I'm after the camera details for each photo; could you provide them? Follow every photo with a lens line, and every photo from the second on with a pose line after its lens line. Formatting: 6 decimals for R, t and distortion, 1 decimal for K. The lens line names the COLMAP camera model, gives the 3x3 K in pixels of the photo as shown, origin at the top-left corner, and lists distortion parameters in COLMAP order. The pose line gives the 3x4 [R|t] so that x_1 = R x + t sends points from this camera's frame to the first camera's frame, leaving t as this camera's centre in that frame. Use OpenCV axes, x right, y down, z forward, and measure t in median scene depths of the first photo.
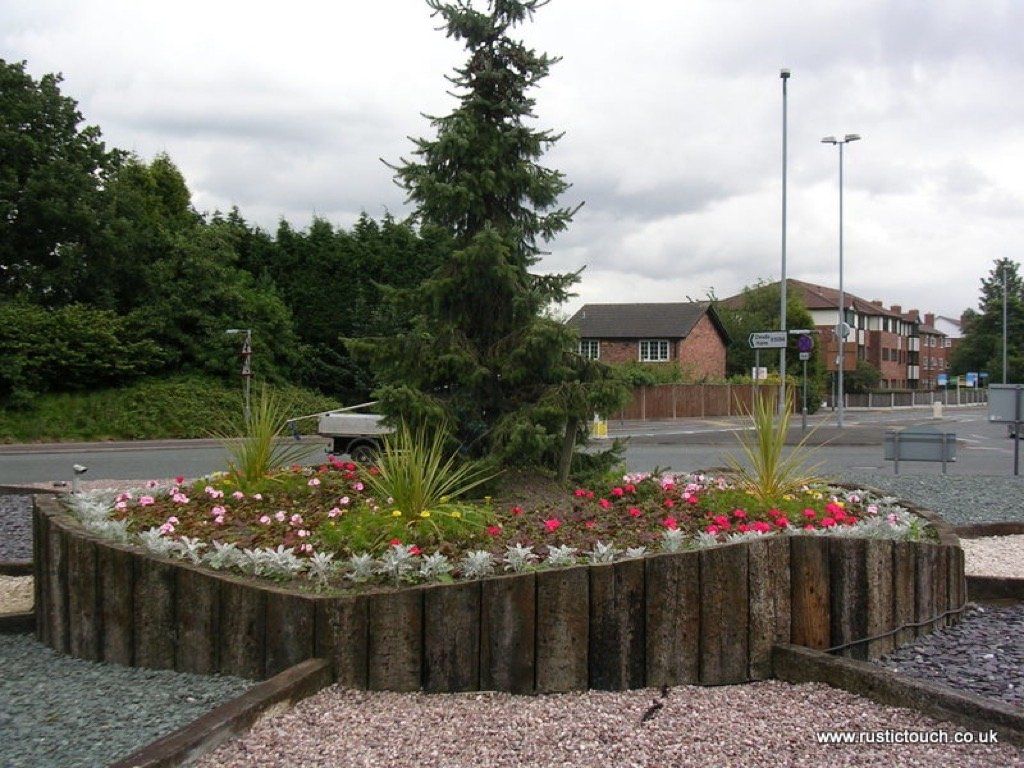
lens RADIAL K [[1376.0, 0, 510.8], [0, 1376.0, 384.0], [0, 0, 1]] dist [-0.086494, 0.000000]
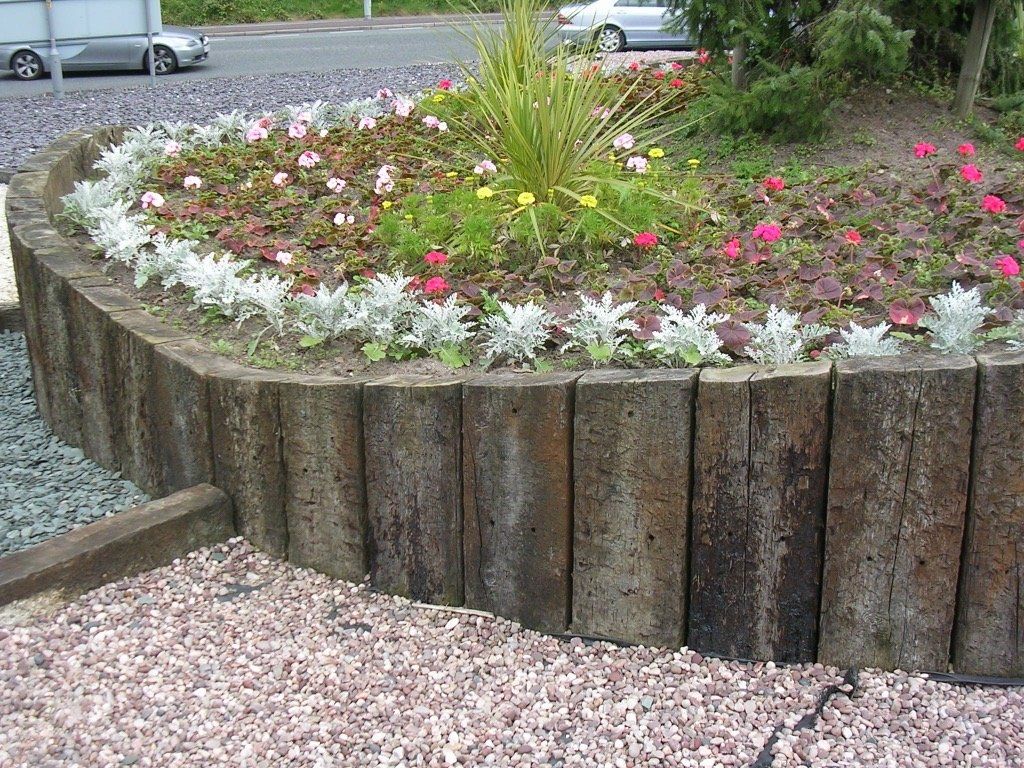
lens RADIAL K [[1376.0, 0, 513.5], [0, 1376.0, 387.3], [0, 0, 1]] dist [-0.086494, 0.000000]
pose [[0.898314, 0.115789, -0.423823, 0.187190], [0.015880, 0.955461, 0.294691, 0.009070], [0.439068, -0.271456, 0.856464, 0.612806]]
